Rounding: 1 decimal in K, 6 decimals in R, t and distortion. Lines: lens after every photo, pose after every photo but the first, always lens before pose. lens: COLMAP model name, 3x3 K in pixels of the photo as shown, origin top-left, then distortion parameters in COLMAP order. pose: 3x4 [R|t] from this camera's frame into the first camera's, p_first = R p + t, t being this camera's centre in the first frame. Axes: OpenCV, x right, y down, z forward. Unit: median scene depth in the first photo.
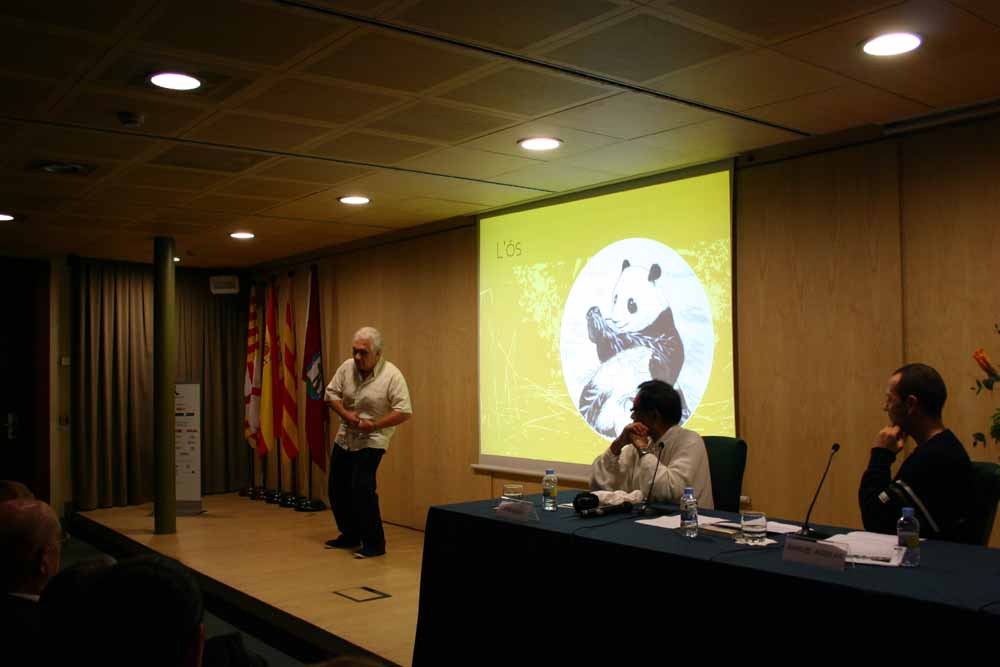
lens RADIAL K [[961.1, 0, 500.0], [0, 961.1, 333.5], [0, 0, 1]] dist [-0.118111, 0.136516]
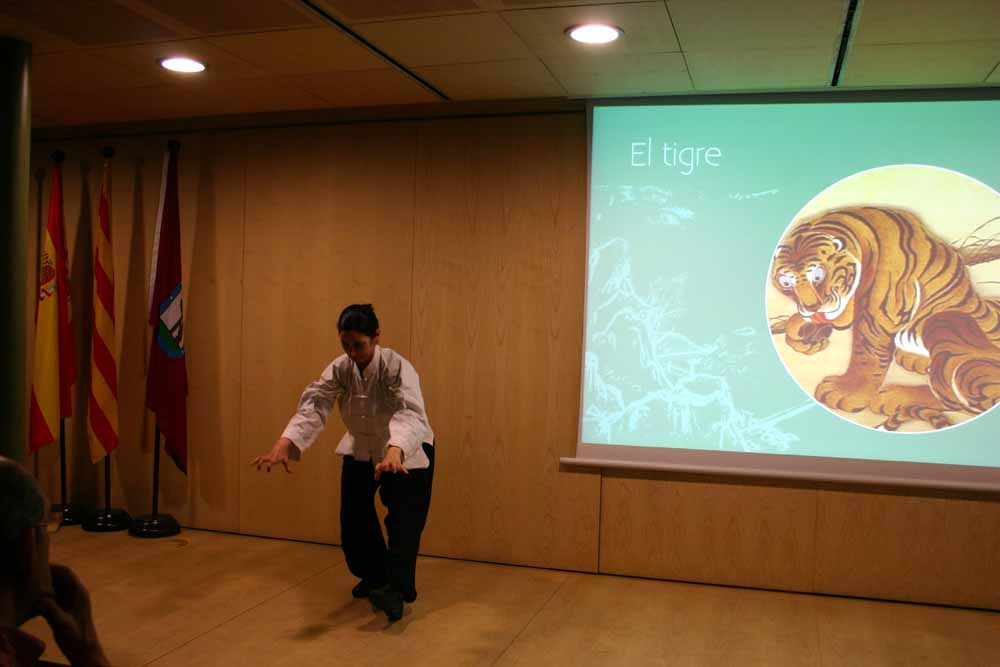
lens RADIAL K [[921.6, 0, 500.3], [0, 921.6, 319.8], [0, 0, 1]] dist [-0.062682, -0.002185]
pose [[0.820430, 0.026149, 0.571148, -0.401470], [-0.052065, 0.998220, 0.029087, 0.017820], [-0.569371, -0.053600, 0.820332, 0.435573]]
